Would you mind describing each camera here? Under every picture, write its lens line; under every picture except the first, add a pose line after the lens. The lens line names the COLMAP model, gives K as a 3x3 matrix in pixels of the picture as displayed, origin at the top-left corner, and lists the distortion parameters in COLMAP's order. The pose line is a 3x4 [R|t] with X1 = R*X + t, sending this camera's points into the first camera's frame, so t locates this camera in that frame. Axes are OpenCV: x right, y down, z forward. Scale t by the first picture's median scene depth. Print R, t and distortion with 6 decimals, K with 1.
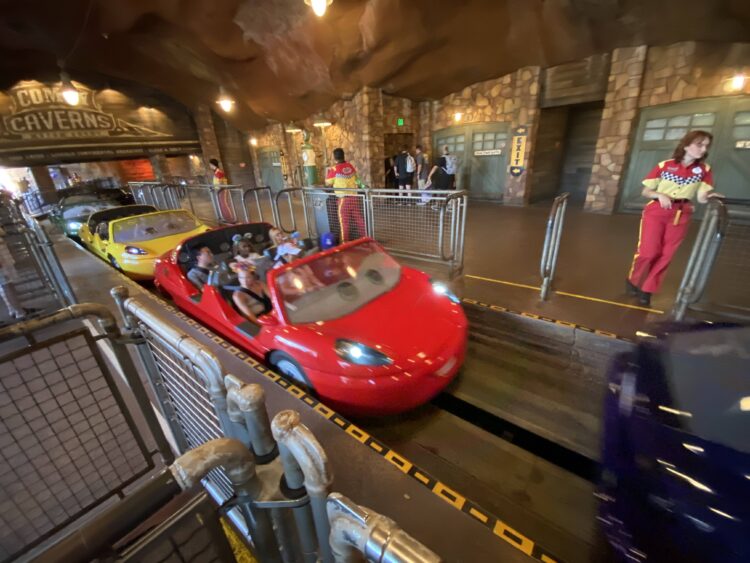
lens RADIAL K [[305.3, 0, 375.7], [0, 305.3, 285.8], [0, 0, 1]] dist [-0.007520, -0.010407]
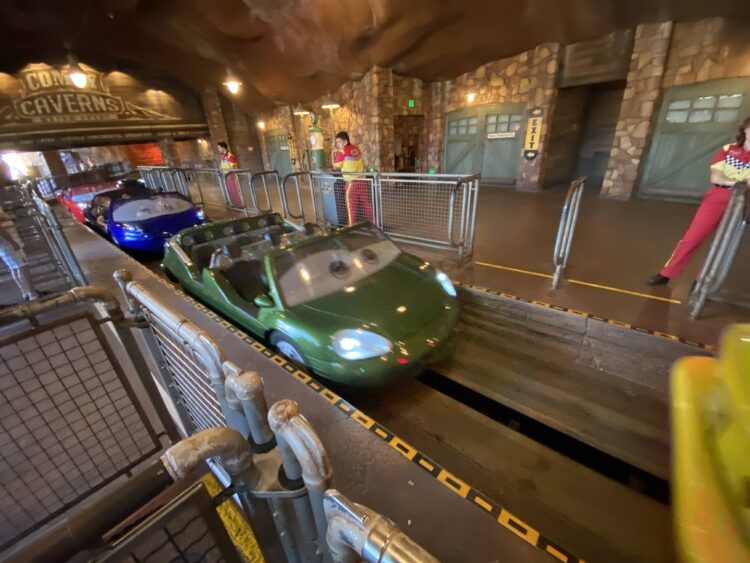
lens RADIAL K [[305.3, 0, 375.6], [0, 305.3, 285.7], [0, 0, 1]] dist [-0.007520, -0.010407]
pose [[0.999580, 0.011185, -0.026734, 0.001305], [-0.010009, 0.998994, 0.043724, 0.000669], [0.027196, -0.043438, 0.998686, 0.006403]]
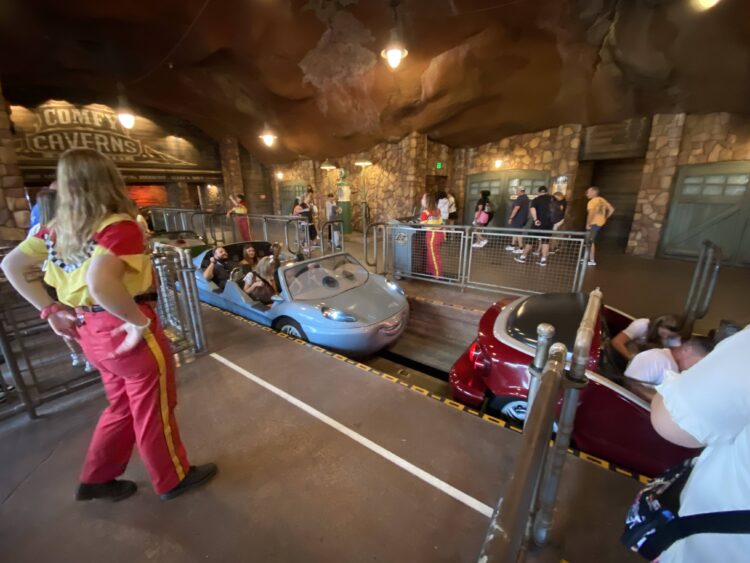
lens RADIAL K [[305.3, 0, 377.3], [0, 305.3, 287.1], [0, 0, 1]] dist [-0.007520, -0.010407]
pose [[0.997487, 0.030299, 0.064038, -0.243940], [-0.023059, 0.993561, -0.110928, 0.003885], [-0.066987, 0.109172, 0.991763, 0.016241]]
